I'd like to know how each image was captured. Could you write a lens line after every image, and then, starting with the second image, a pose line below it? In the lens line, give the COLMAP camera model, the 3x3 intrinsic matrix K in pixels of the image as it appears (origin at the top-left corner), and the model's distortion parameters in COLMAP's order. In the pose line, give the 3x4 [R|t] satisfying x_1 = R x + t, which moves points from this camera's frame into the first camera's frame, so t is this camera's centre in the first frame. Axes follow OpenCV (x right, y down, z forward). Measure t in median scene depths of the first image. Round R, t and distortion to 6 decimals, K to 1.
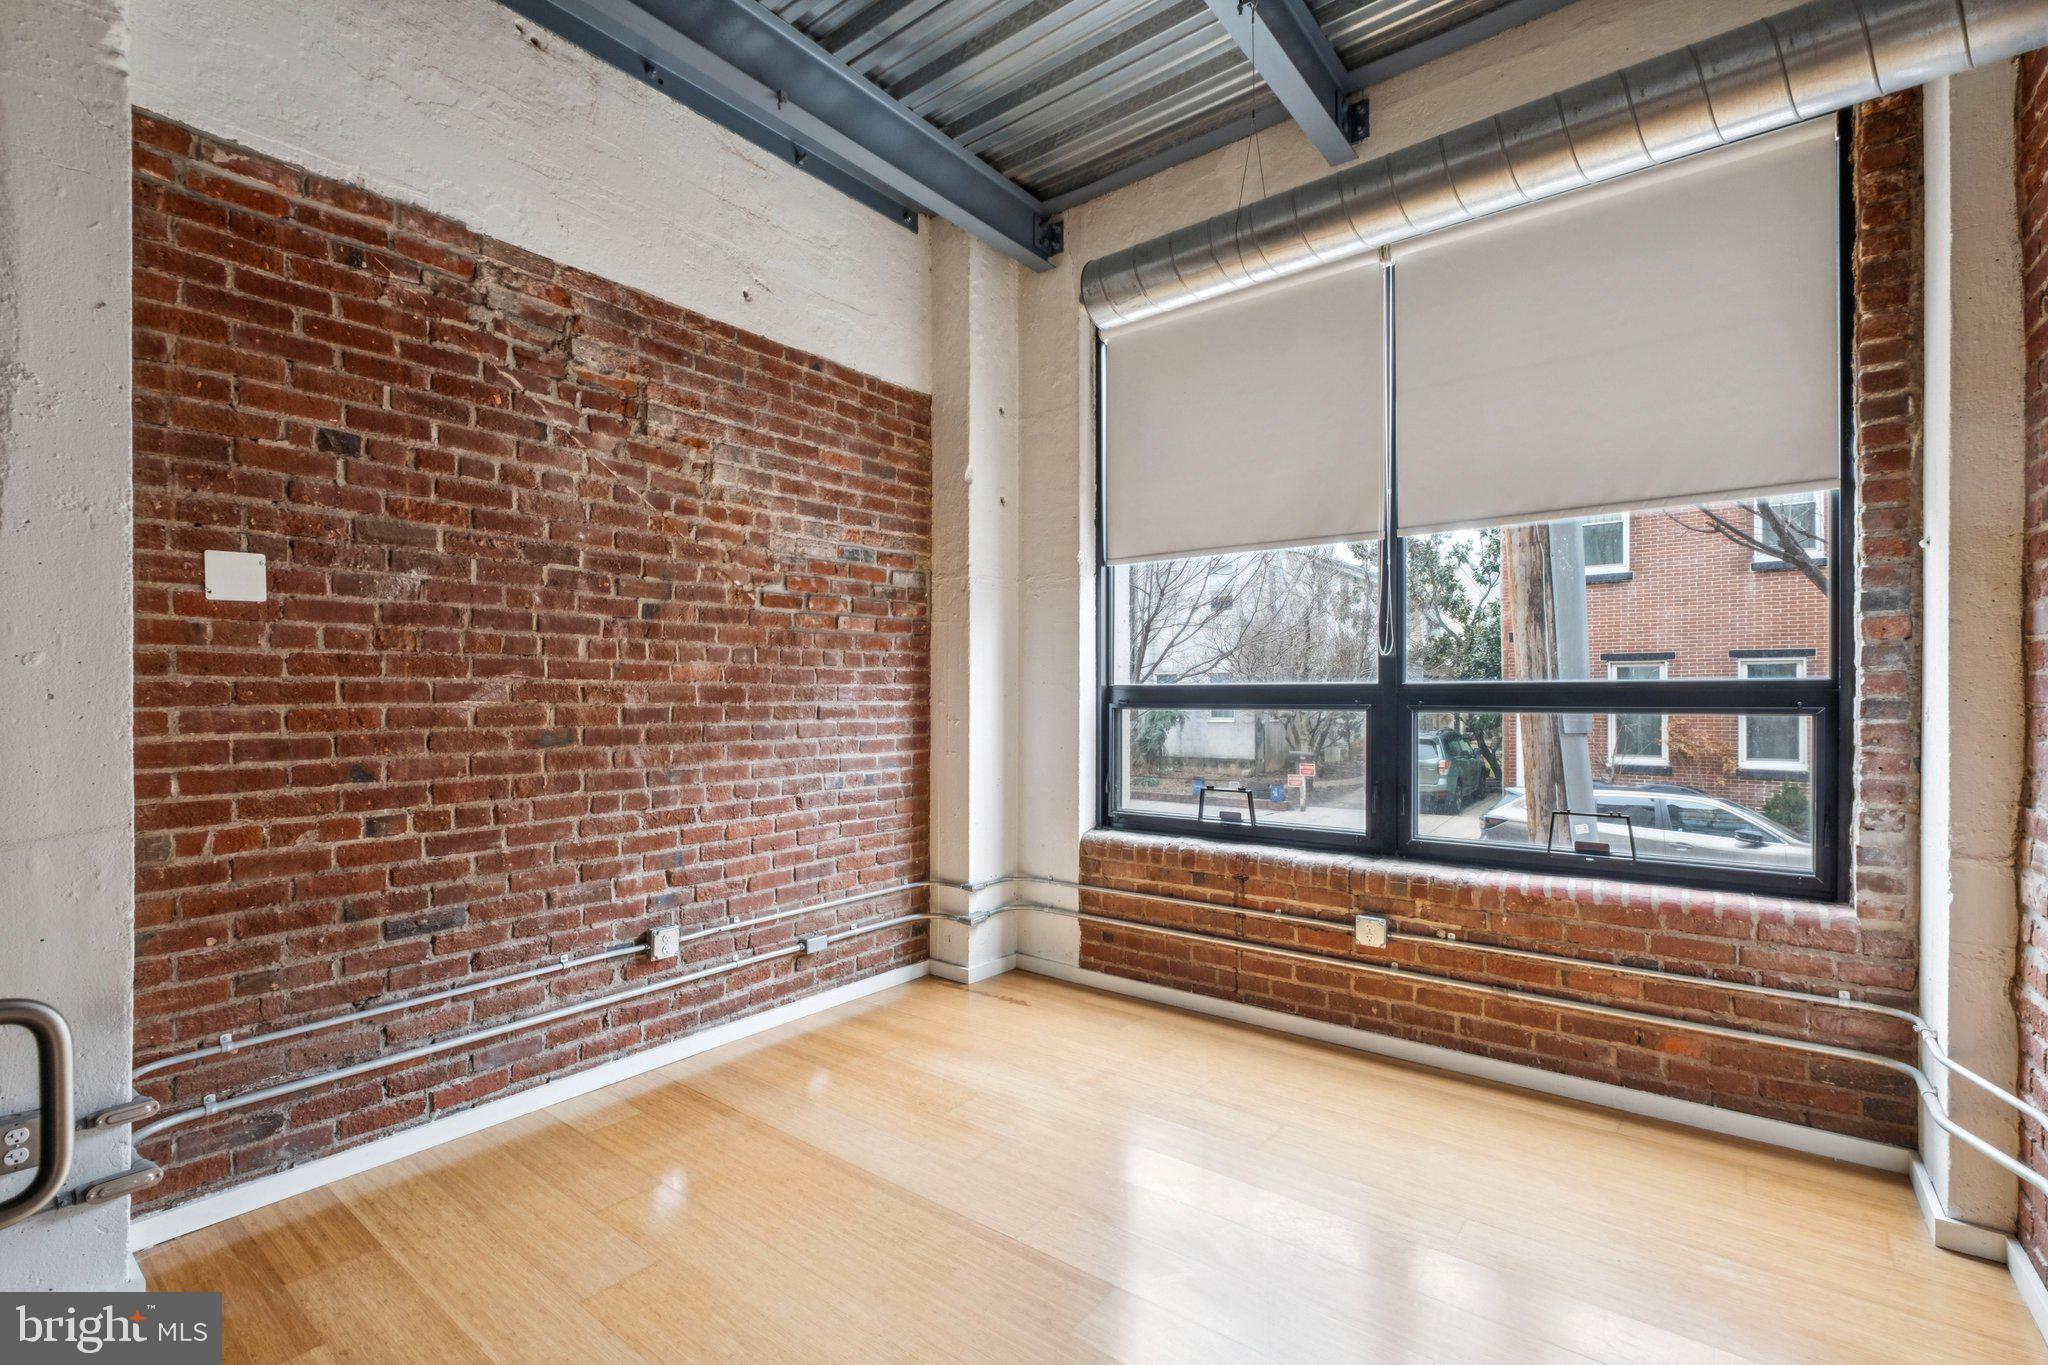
lens RADIAL K [[956.2, 0, 1022.5], [0, 956.2, 696.6], [0, 0, 1]] dist [-0.004709, 0.000103]
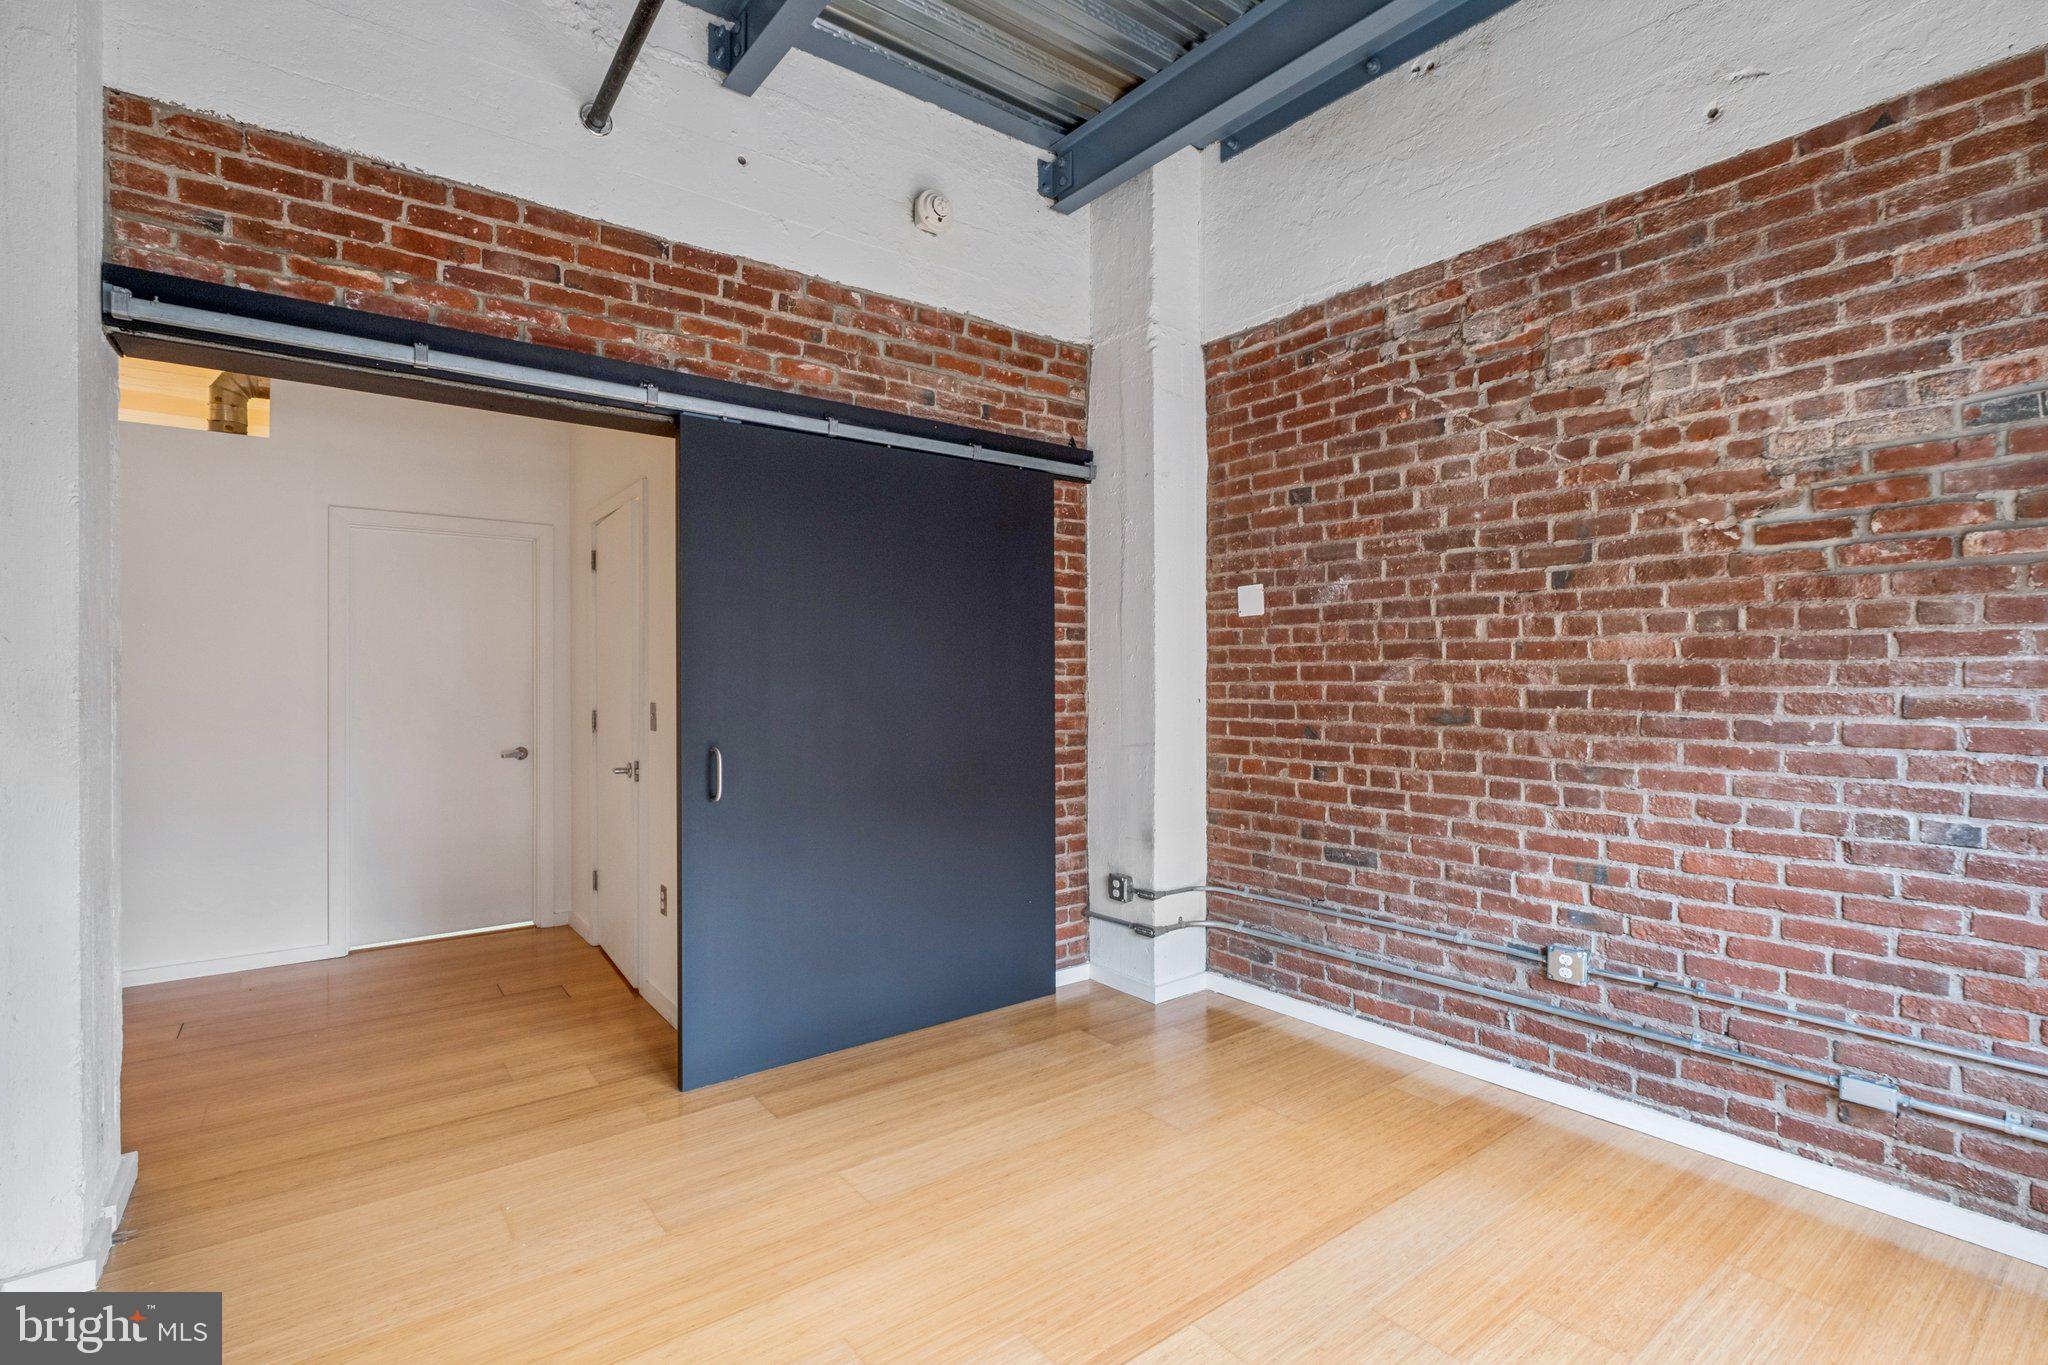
lens RADIAL K [[956.2, 0, 1017.0], [0, 956.2, 674.1], [0, 0, 1]] dist [-0.004709, 0.000103]
pose [[-0.268745, 0.002845, -0.963207, 0.635248], [0.000257, 0.999996, 0.002882, -0.006435], [0.963211, 0.000527, -0.268744, 0.821348]]
